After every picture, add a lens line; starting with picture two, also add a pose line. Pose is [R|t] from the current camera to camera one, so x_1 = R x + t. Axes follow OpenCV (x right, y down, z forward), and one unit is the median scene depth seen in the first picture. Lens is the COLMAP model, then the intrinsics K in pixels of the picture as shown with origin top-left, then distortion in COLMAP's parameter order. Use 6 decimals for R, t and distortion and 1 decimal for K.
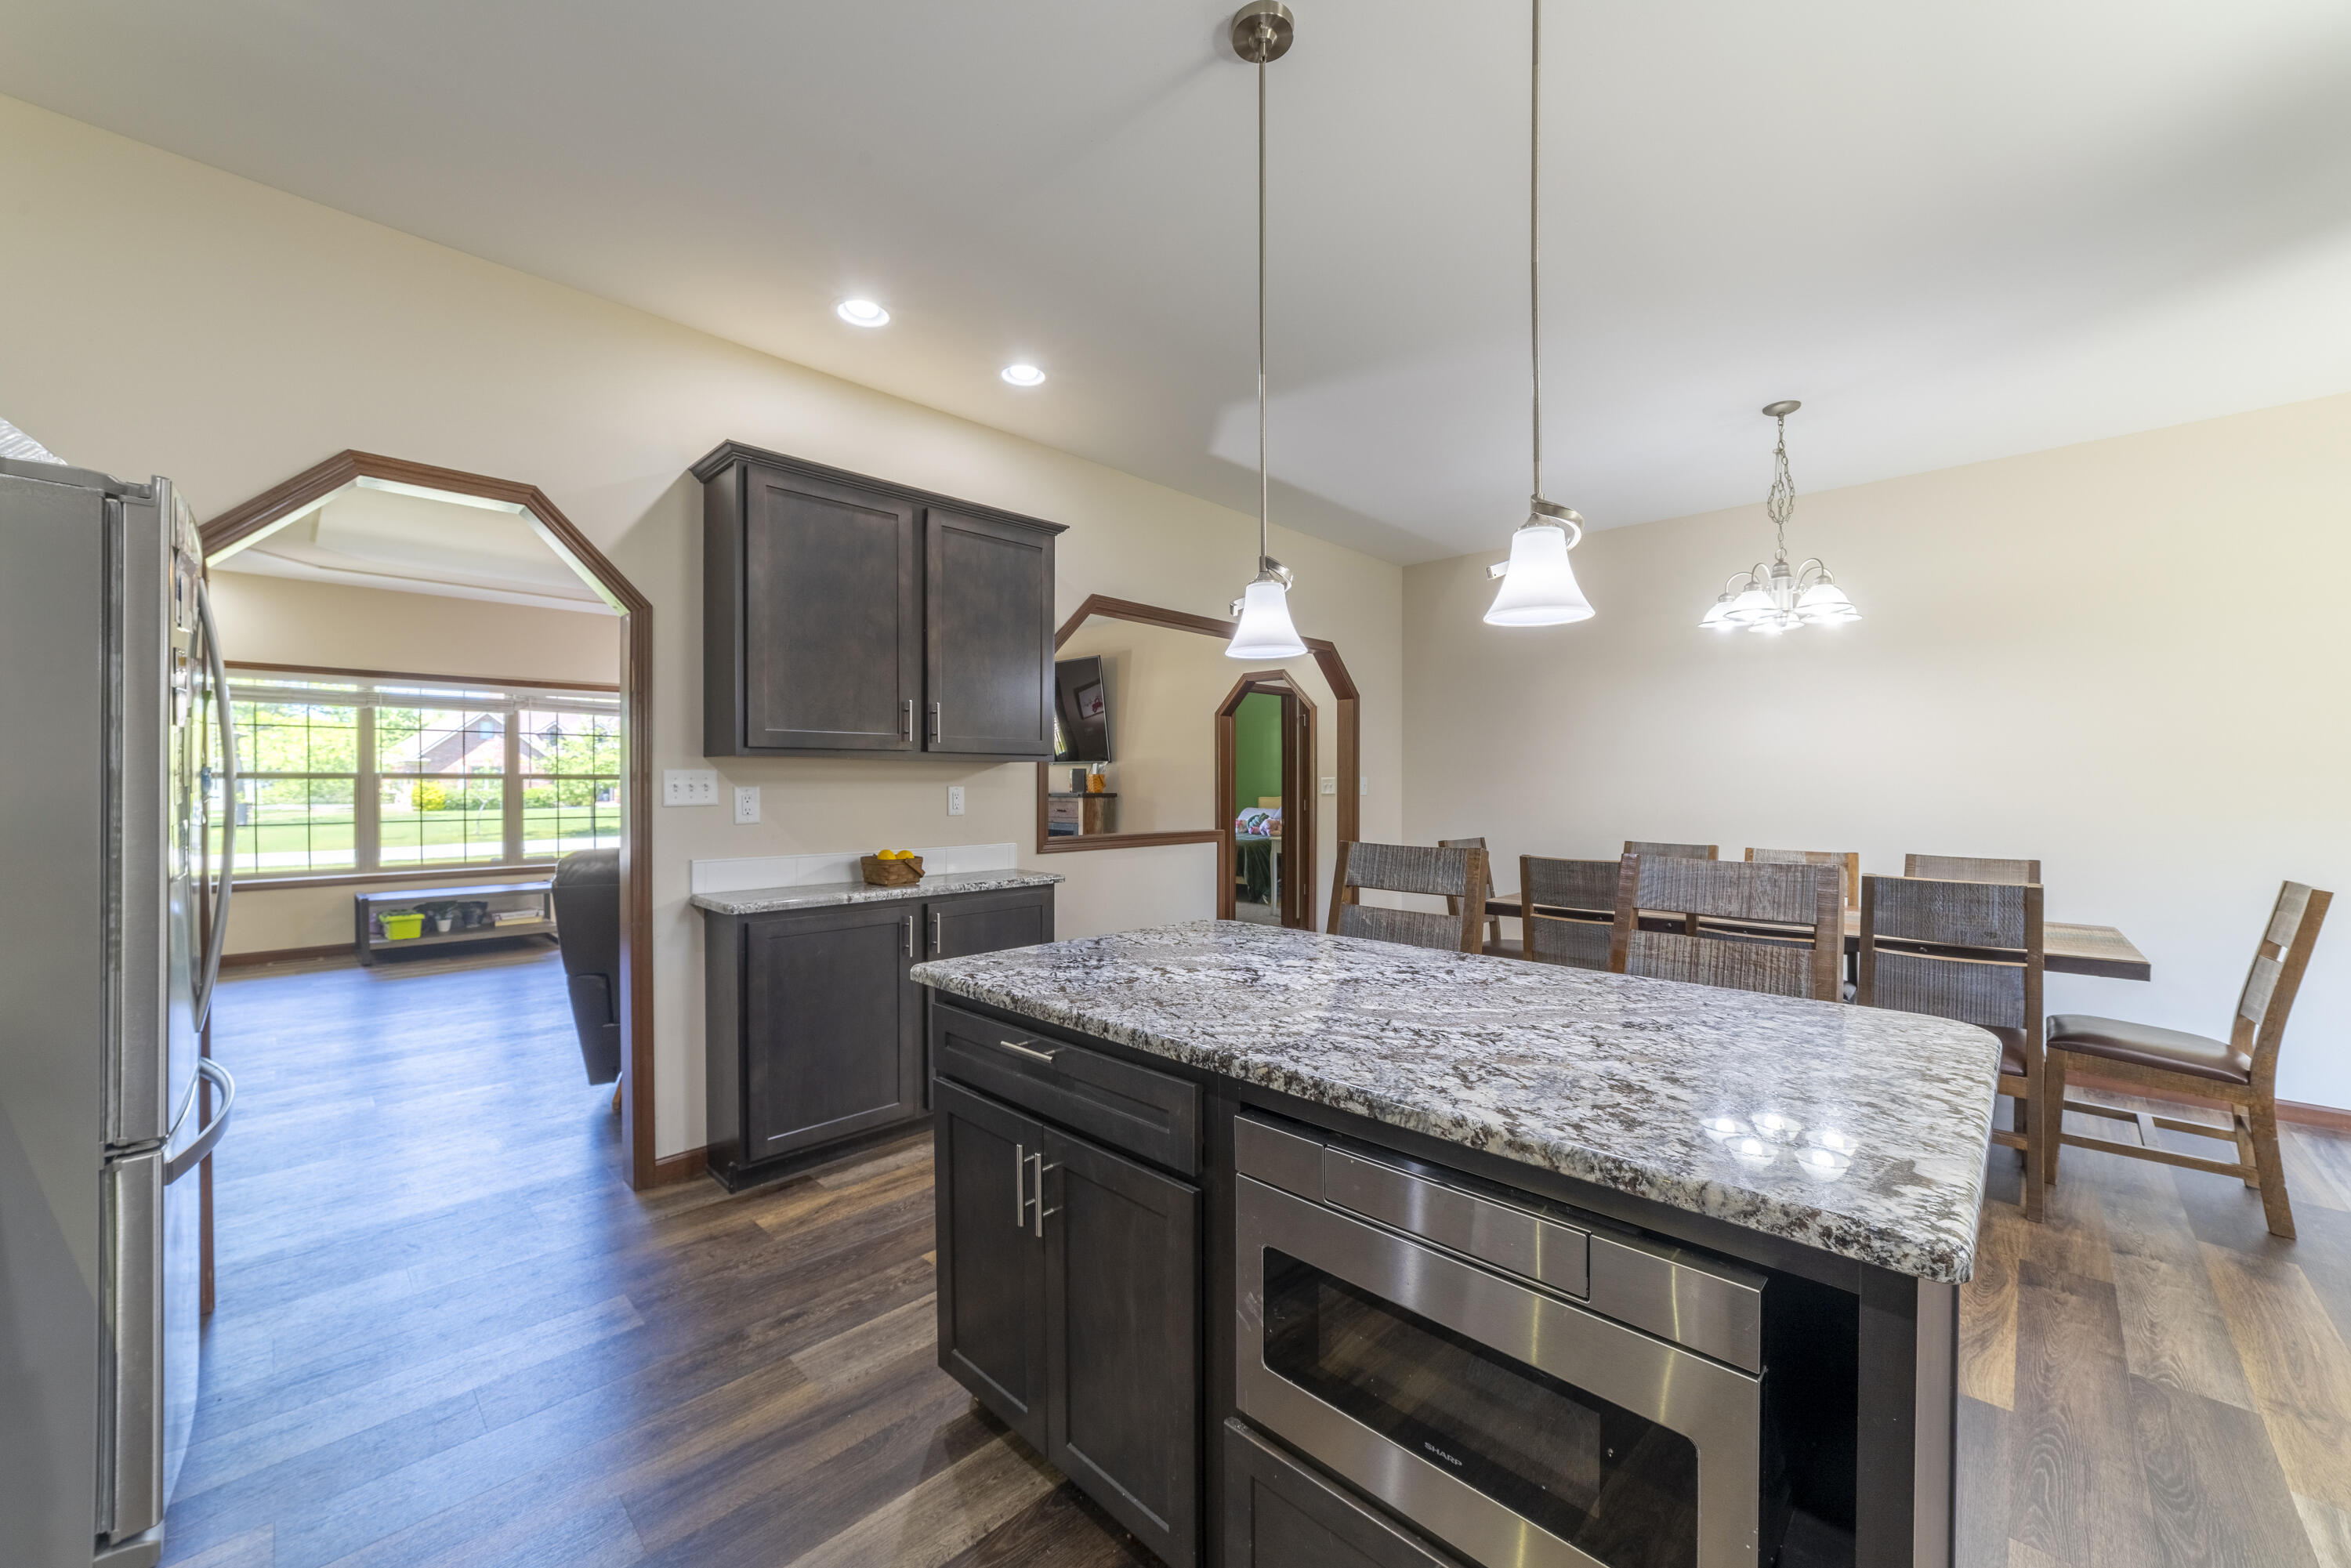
lens RADIAL K [[897.6, 0, 1183.6], [0, 897.6, 788.2], [0, 0, 1]] dist [-0.012647, 0.003133]
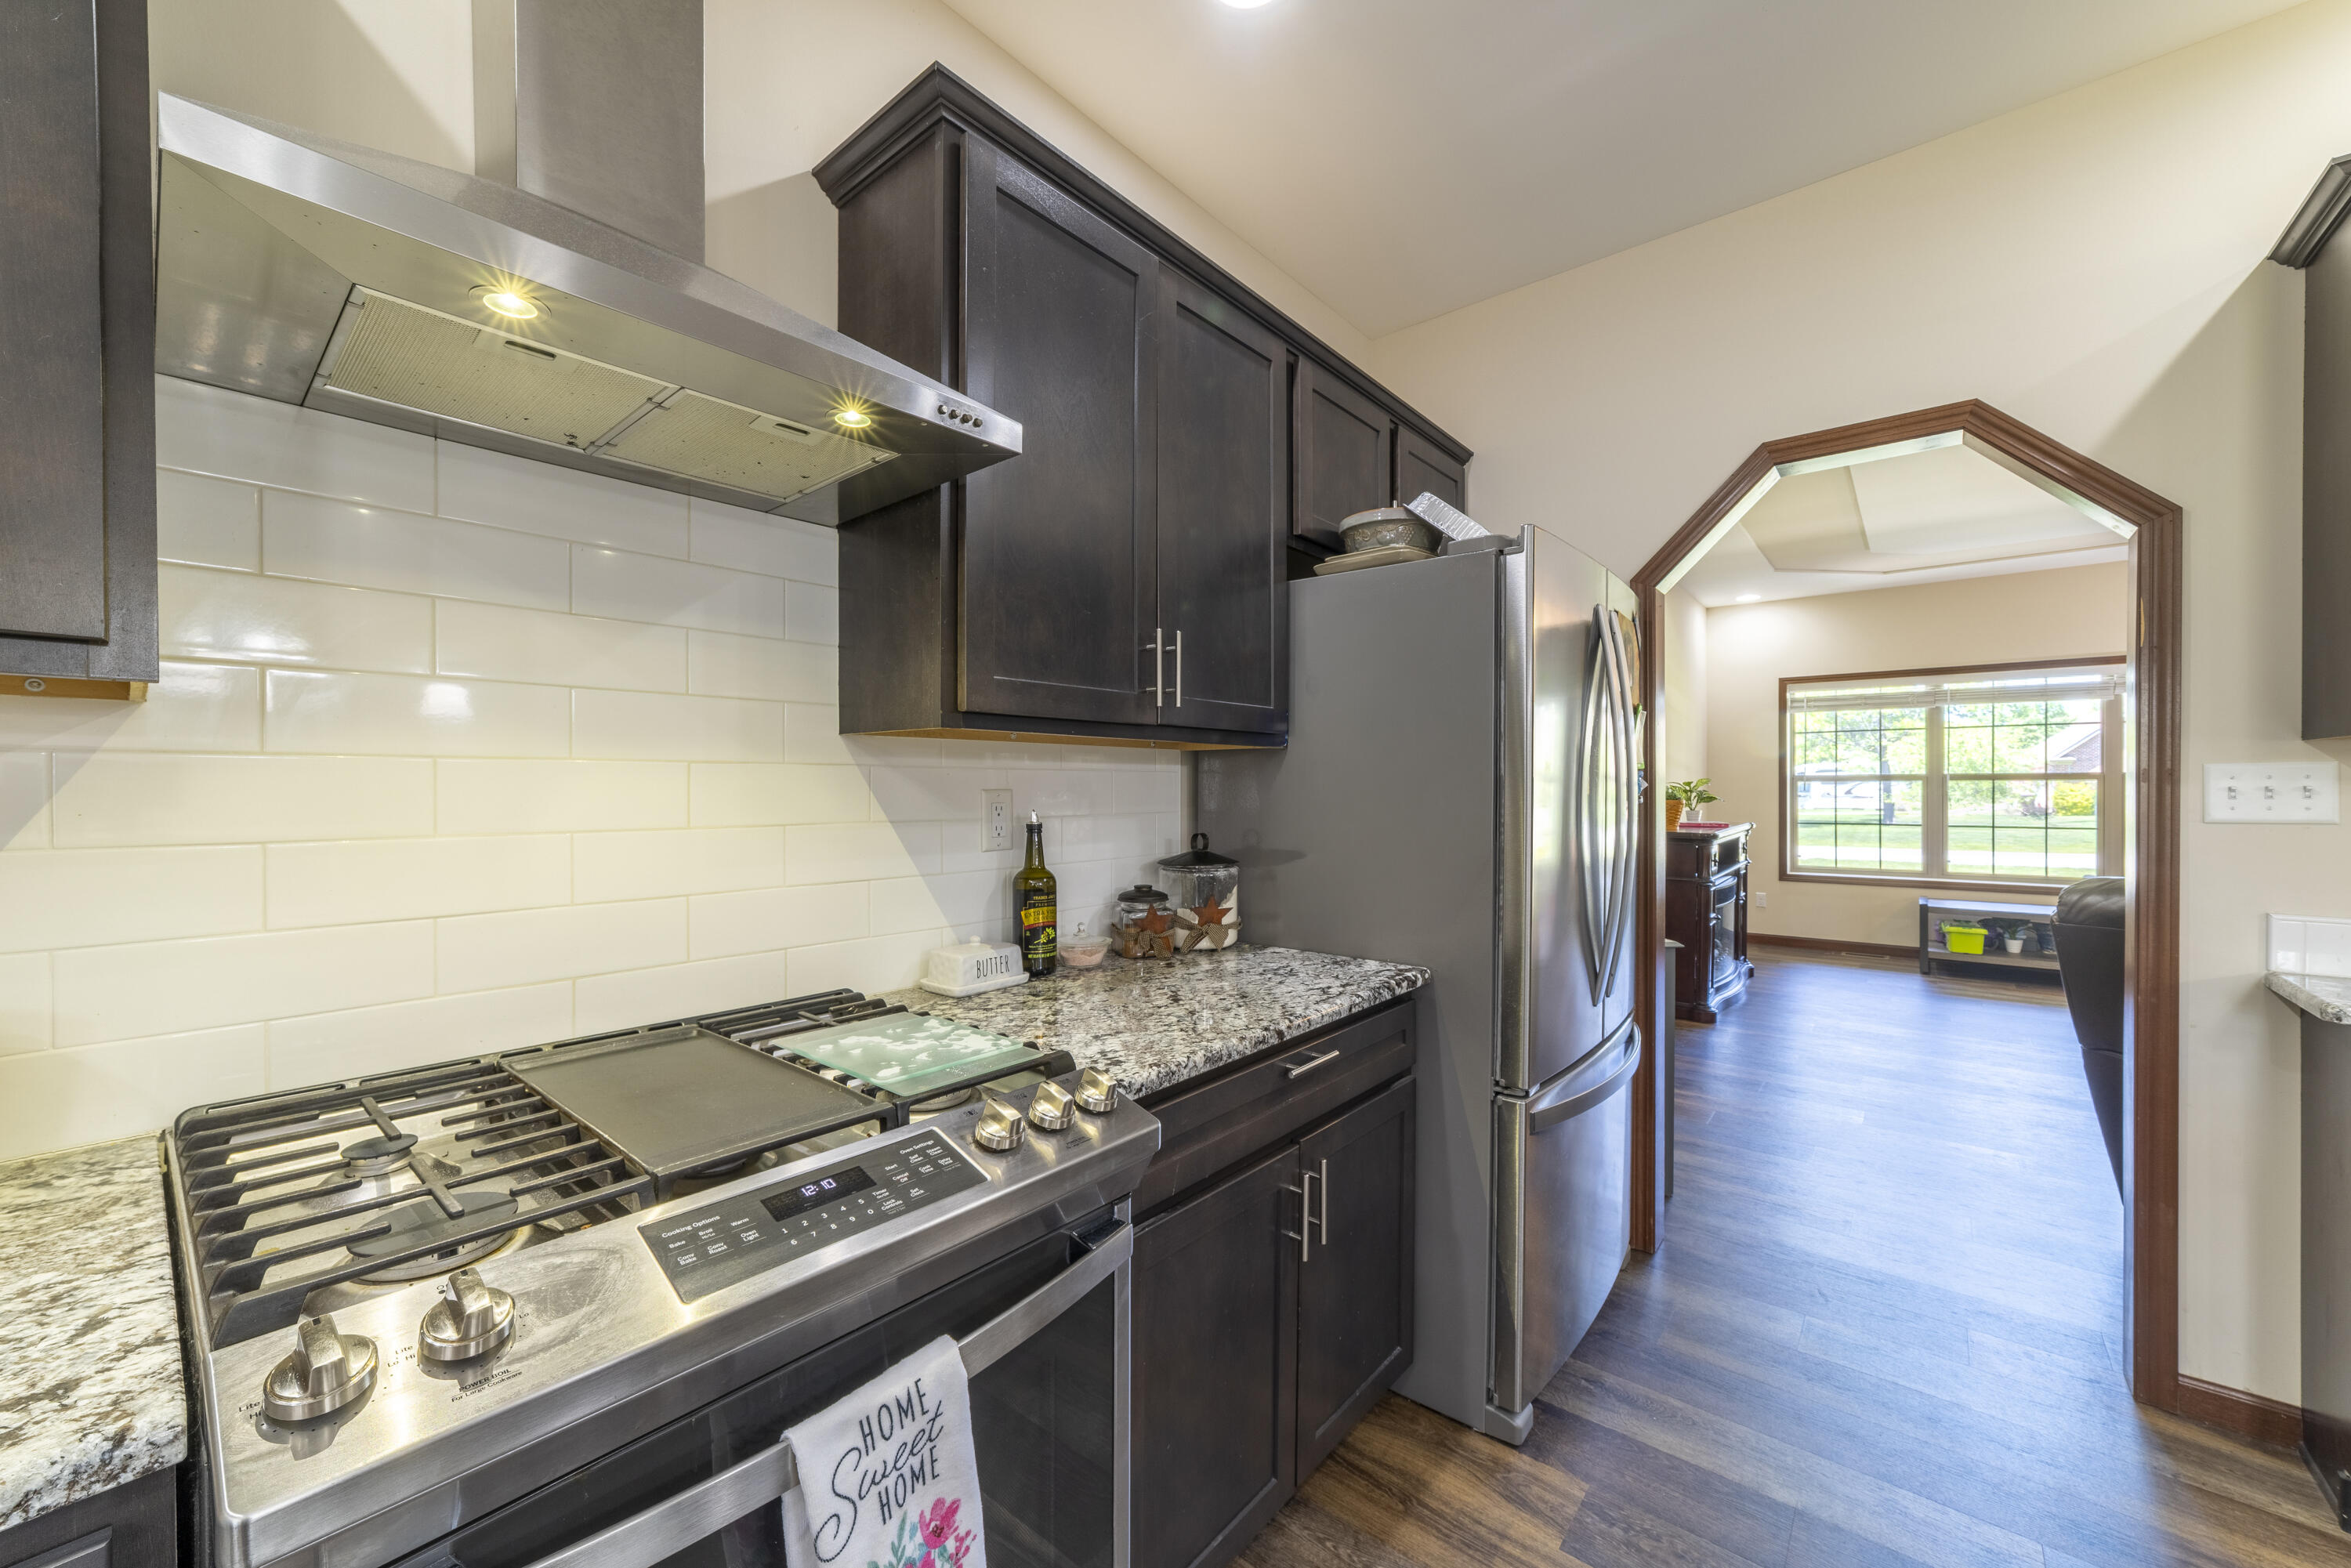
lens RADIAL K [[897.6, 0, 1150.1], [0, 897.6, 787.9], [0, 0, 1]] dist [-0.012647, 0.003133]
pose [[0.058988, 0.002159, -0.998256, -0.001184], [-0.004443, 0.999988, 0.001900, -0.000675], [0.998249, 0.004323, 0.058997, 0.094103]]
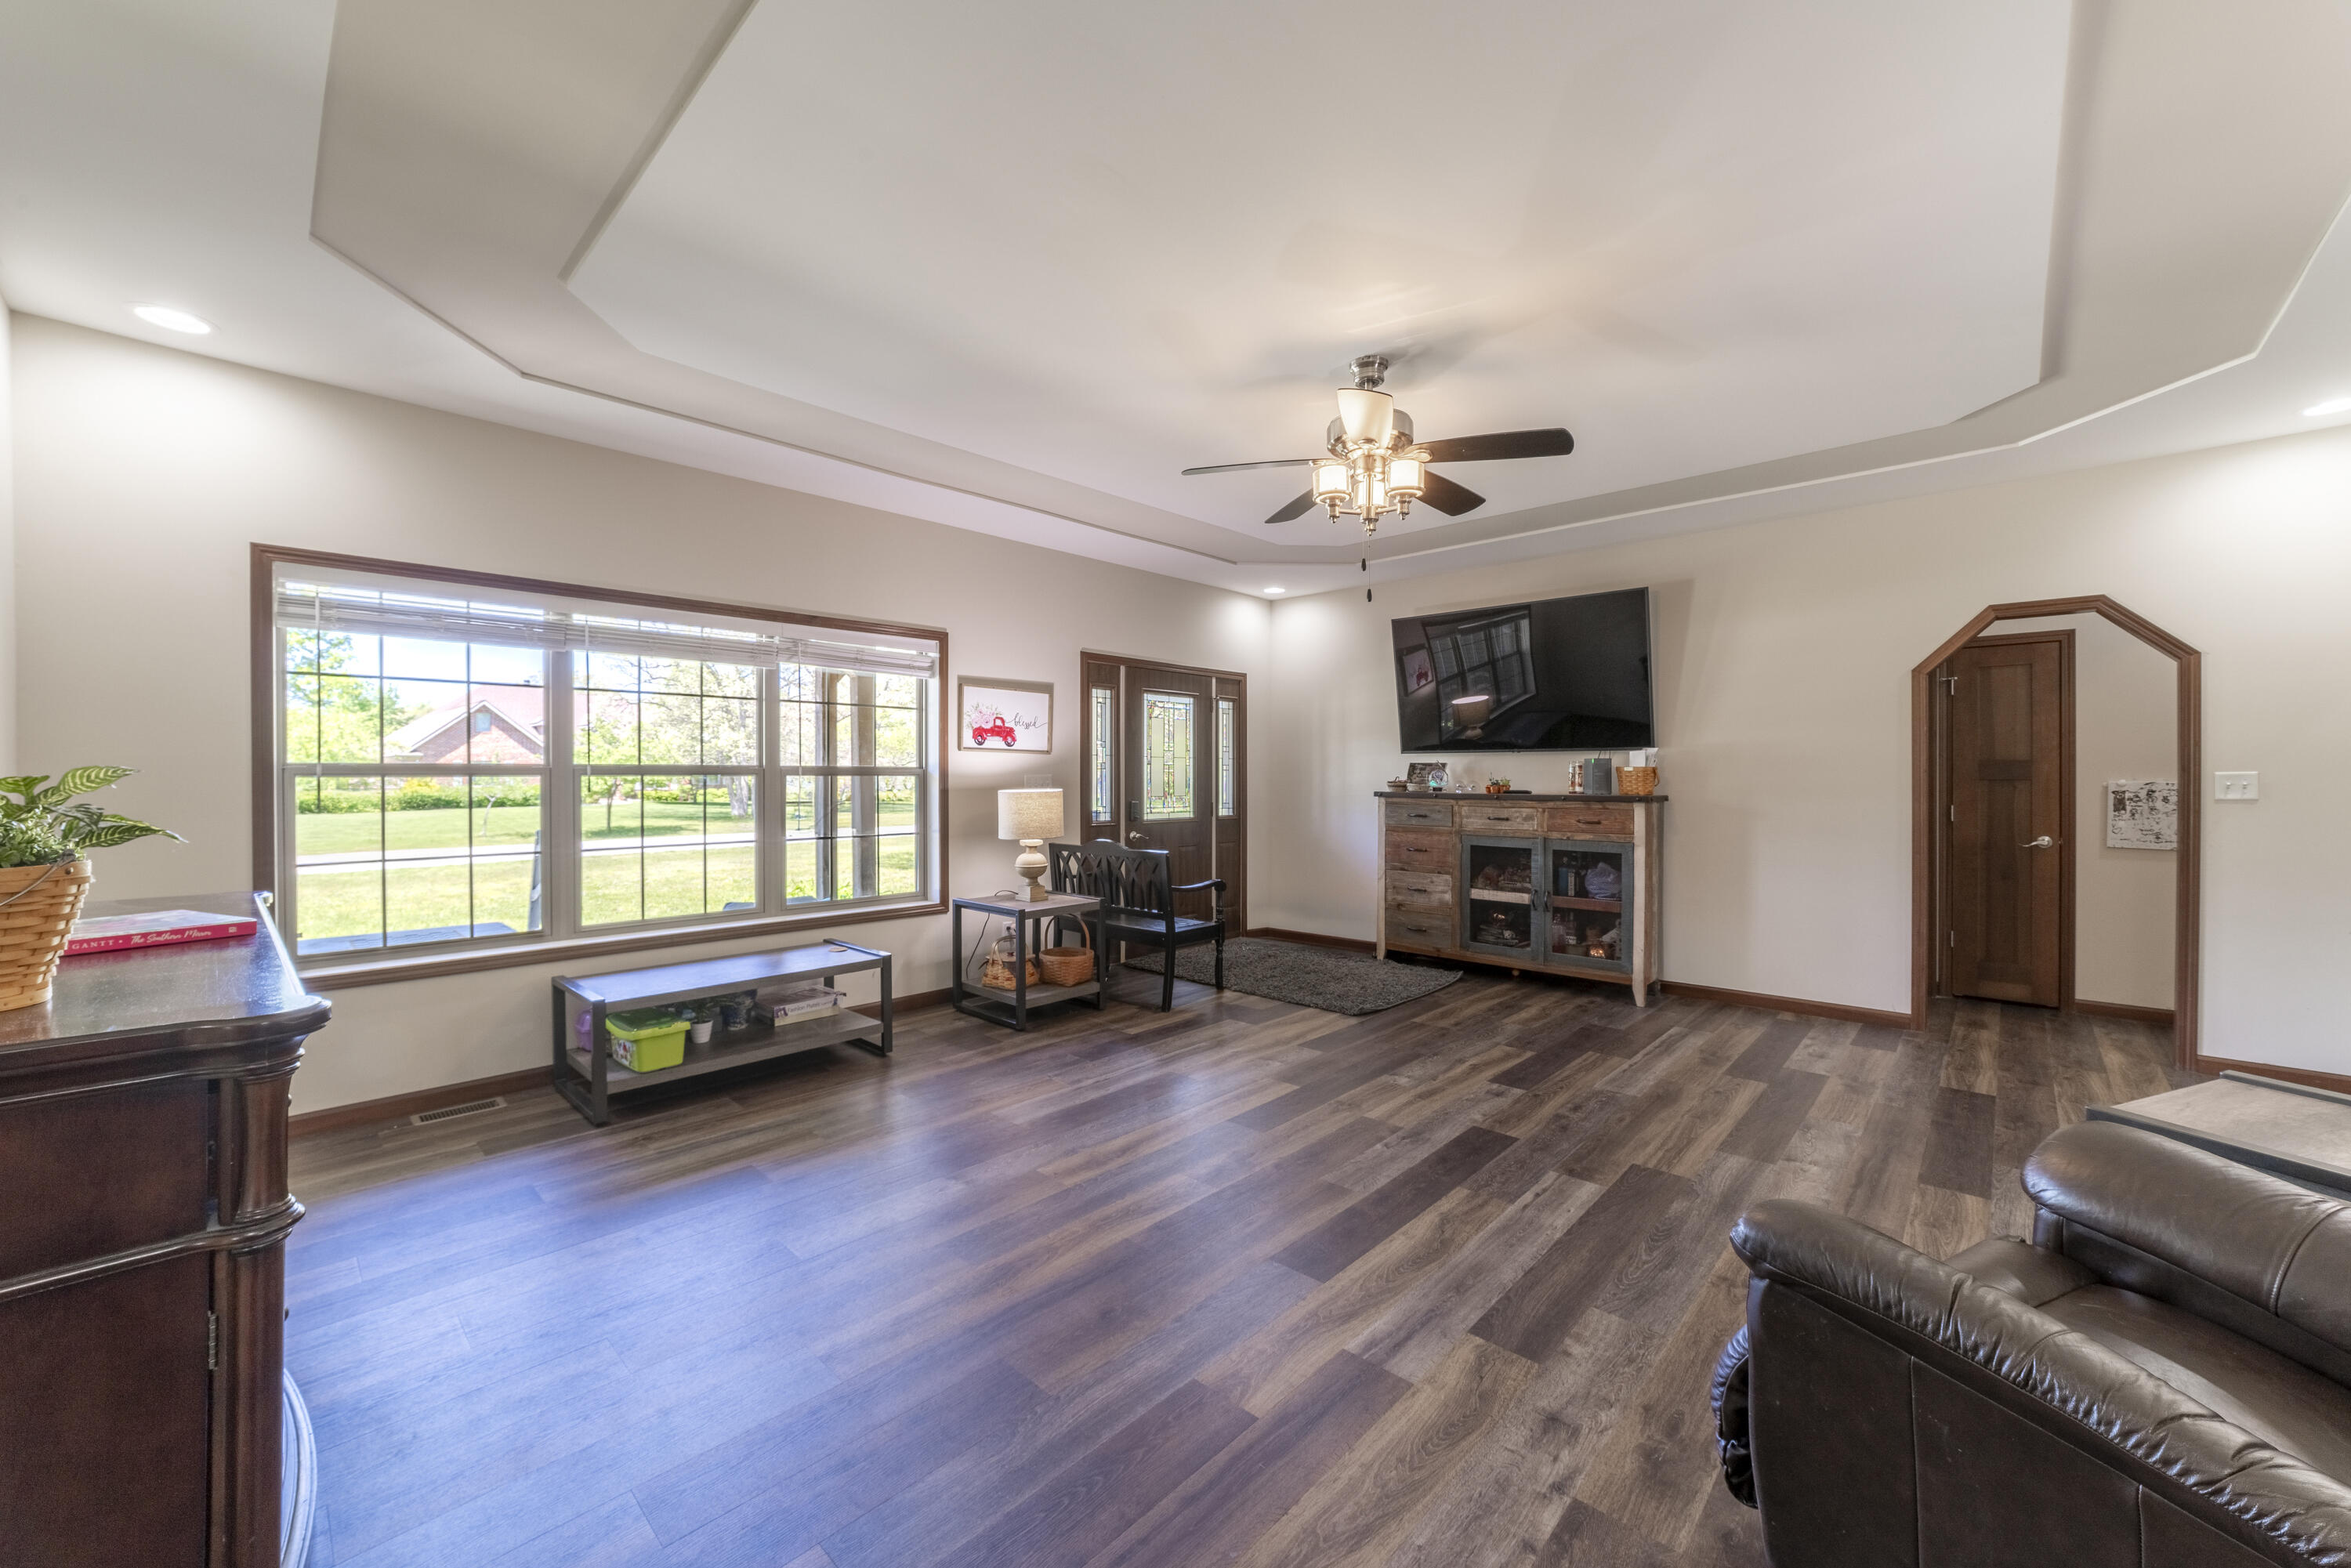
lens RADIAL K [[897.6, 0, 1158.7], [0, 897.6, 785.7], [0, 0, 1]] dist [-0.012647, 0.003133]
pose [[0.999996, 0.000669, -0.002627, -0.547445], [-0.000664, 0.999998, 0.001929, -0.004678], [0.002629, -0.001927, 0.999995, 0.439839]]
